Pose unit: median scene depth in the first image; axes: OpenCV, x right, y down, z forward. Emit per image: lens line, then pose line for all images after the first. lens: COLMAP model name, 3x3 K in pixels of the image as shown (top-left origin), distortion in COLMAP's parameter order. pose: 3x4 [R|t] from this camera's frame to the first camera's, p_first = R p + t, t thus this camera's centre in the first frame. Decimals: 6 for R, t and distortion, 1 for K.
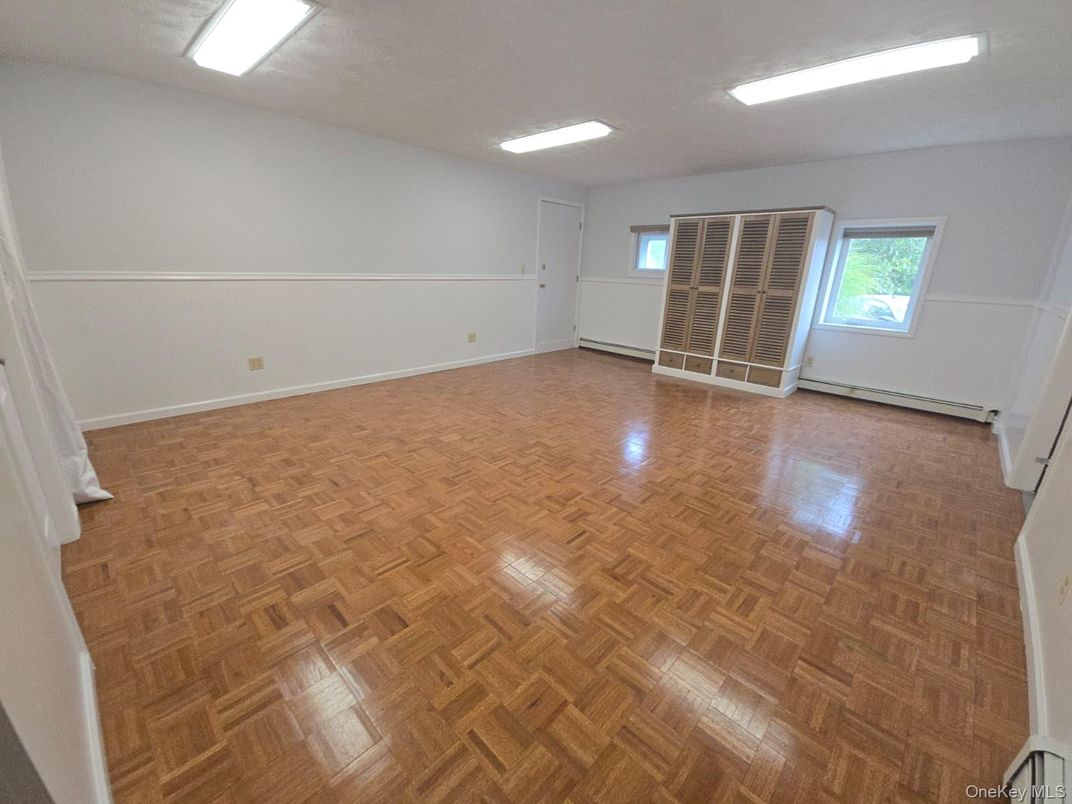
lens RADIAL K [[438.6, 0, 534.2], [0, 438.6, 404.3], [0, 0, 1]] dist [0.007943, 0.000374]
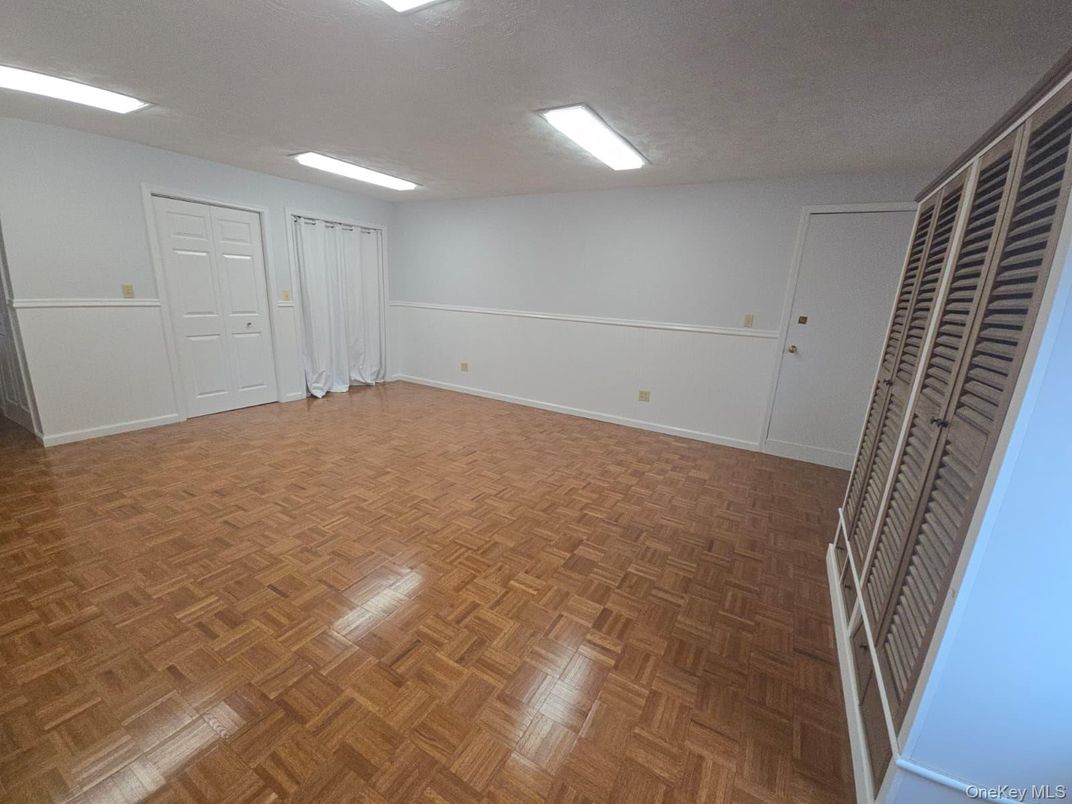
lens RADIAL K [[438.6, 0, 535.0], [0, 438.6, 401.8], [0, 0, 1]] dist [0.007943, 0.000374]
pose [[0.230608, 0.223080, -0.947130, 0.895314], [-0.335932, 0.931771, 0.137670, -0.281643], [0.913219, 0.286423, 0.289814, 0.875741]]
